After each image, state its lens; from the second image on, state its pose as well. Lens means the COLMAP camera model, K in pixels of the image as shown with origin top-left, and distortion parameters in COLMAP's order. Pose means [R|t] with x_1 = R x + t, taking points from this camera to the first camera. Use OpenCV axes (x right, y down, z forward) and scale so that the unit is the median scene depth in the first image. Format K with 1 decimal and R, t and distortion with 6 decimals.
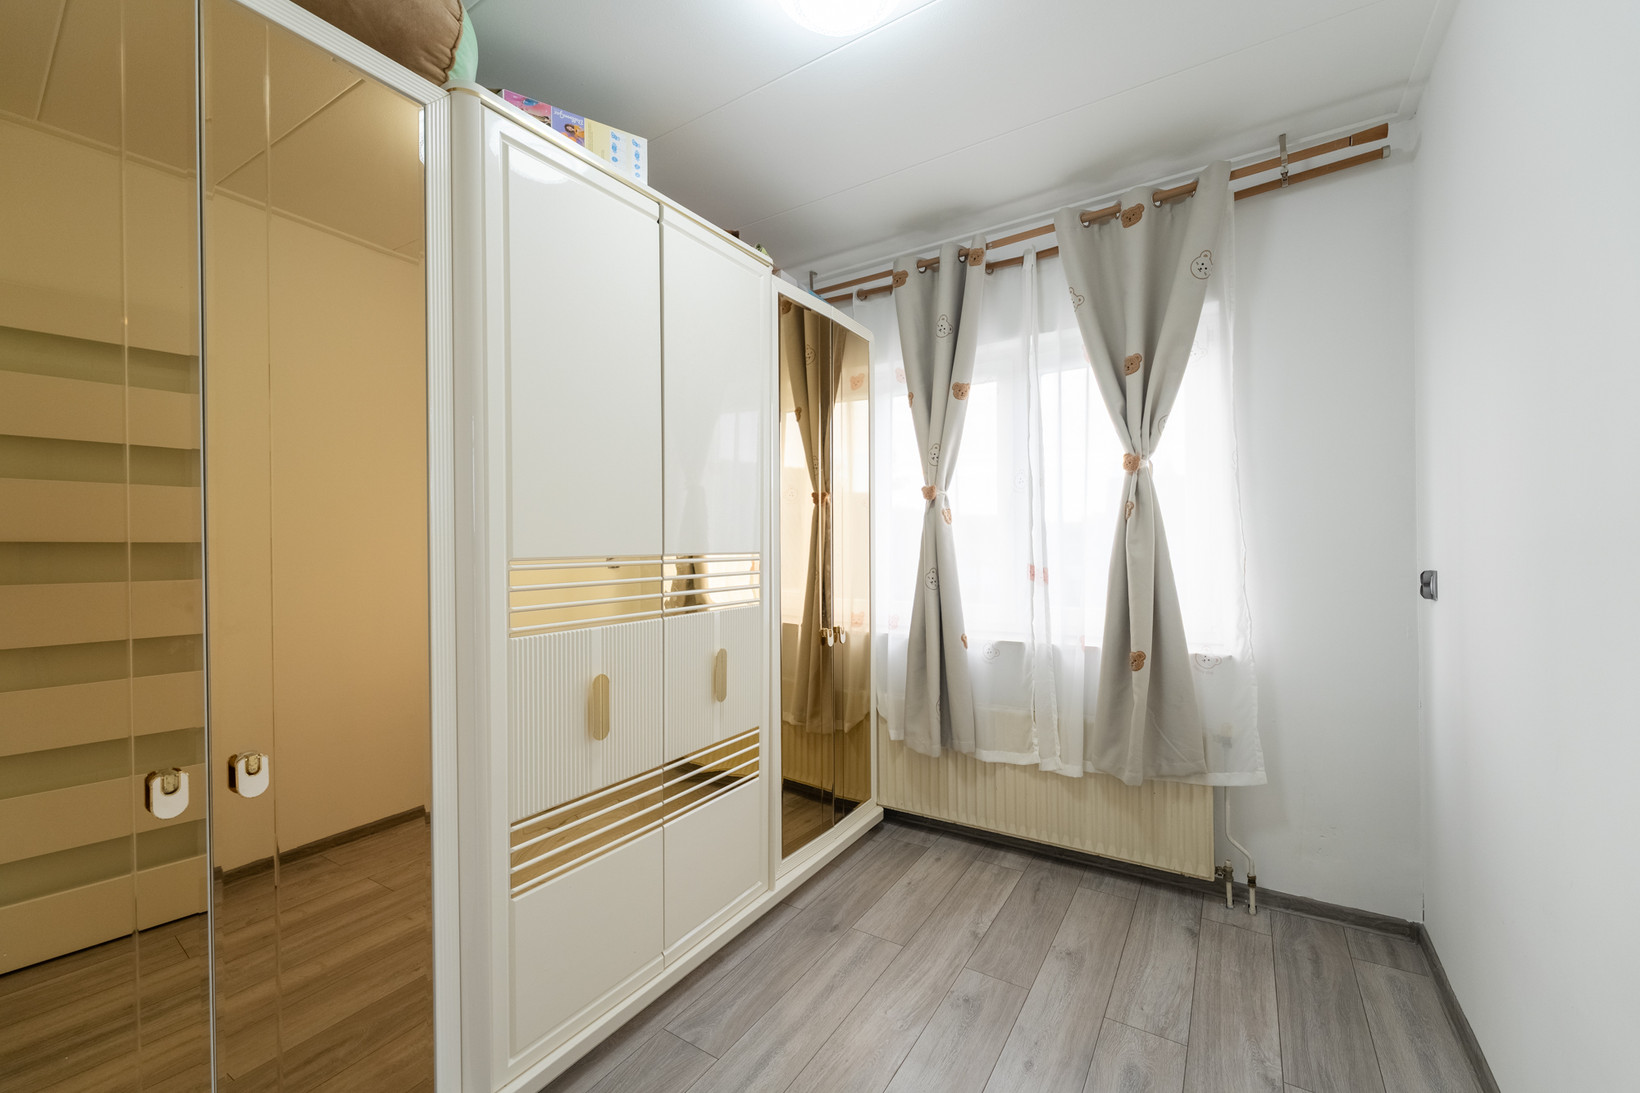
lens RADIAL K [[665.6, 0, 846.5], [0, 665.6, 544.6], [0, 0, 1]] dist [0.032198, -0.000019]
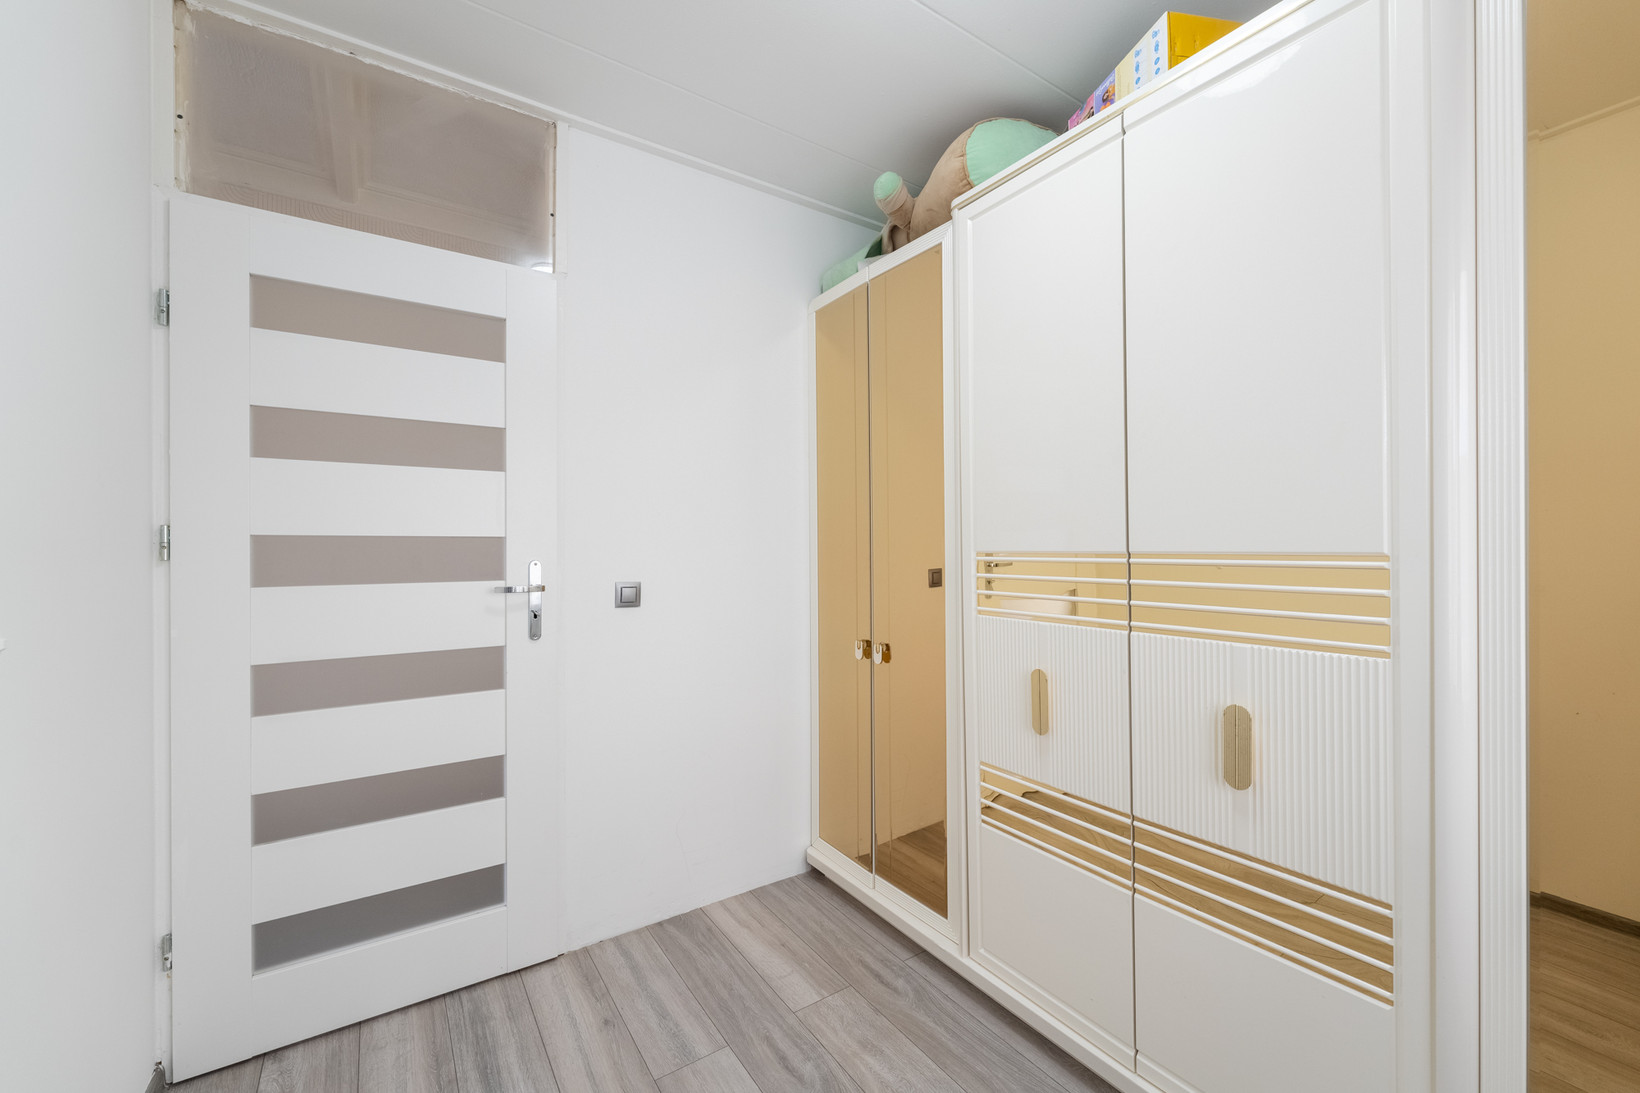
lens RADIAL K [[656.4, 0, 818.6], [0, 656.4, 548.0], [0, 0, 1]] dist [0.001299, -0.000301]
pose [[-0.425166, 0.016123, -0.904972, 0.605806], [0.013547, 0.999843, 0.011449, -0.003446], [0.905014, -0.007392, -0.425317, 1.034279]]
